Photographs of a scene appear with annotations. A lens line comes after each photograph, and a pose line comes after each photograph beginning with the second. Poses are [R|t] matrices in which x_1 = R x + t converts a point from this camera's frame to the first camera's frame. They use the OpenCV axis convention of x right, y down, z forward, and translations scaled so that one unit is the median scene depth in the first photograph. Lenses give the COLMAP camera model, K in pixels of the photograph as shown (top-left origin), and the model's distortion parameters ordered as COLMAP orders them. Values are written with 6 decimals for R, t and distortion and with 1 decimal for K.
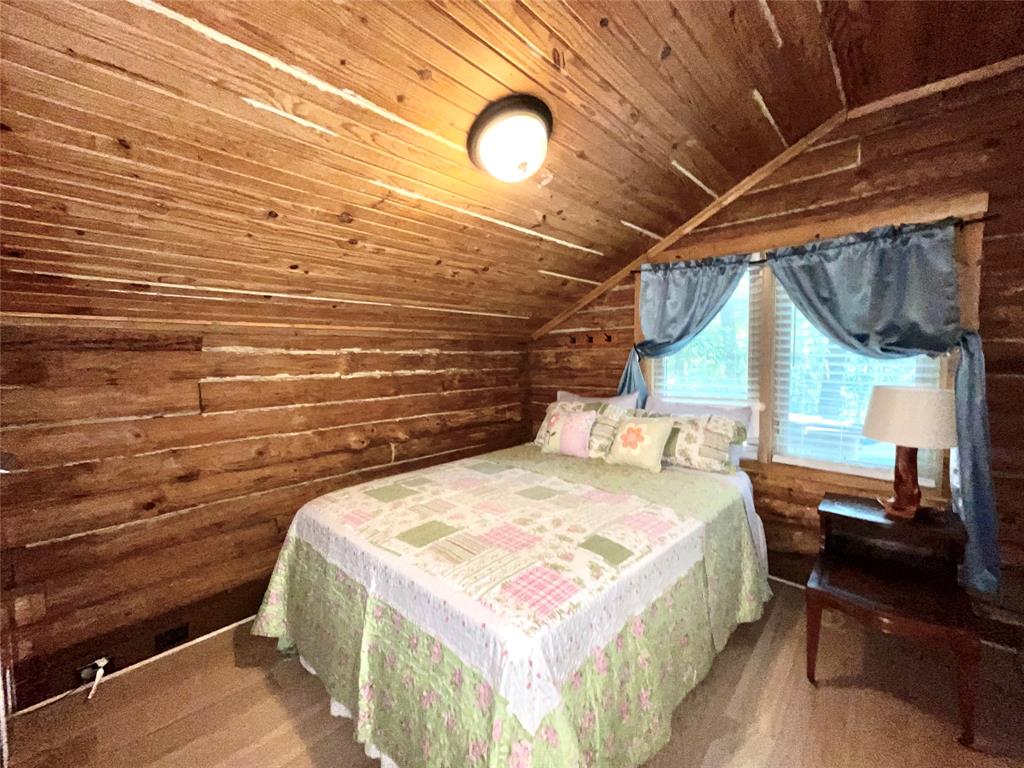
lens RADIAL K [[412.9, 0, 515.6], [0, 412.9, 382.4], [0, 0, 1]] dist [0.001134, 0.001041]
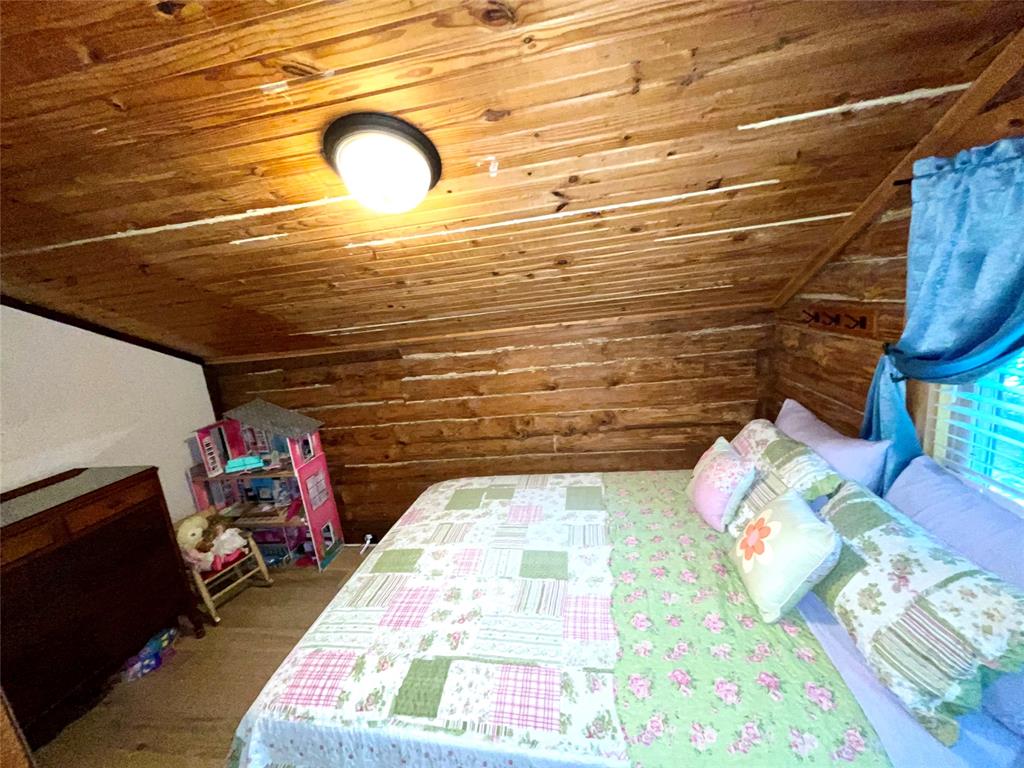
lens RADIAL K [[412.9, 0, 514.8], [0, 412.9, 385.1], [0, 0, 1]] dist [0.001134, 0.001041]
pose [[0.555454, 0.123123, -0.822381, 0.514509], [0.060452, 0.980382, 0.187609, -0.186781], [0.829347, -0.153922, 0.537114, 0.440682]]
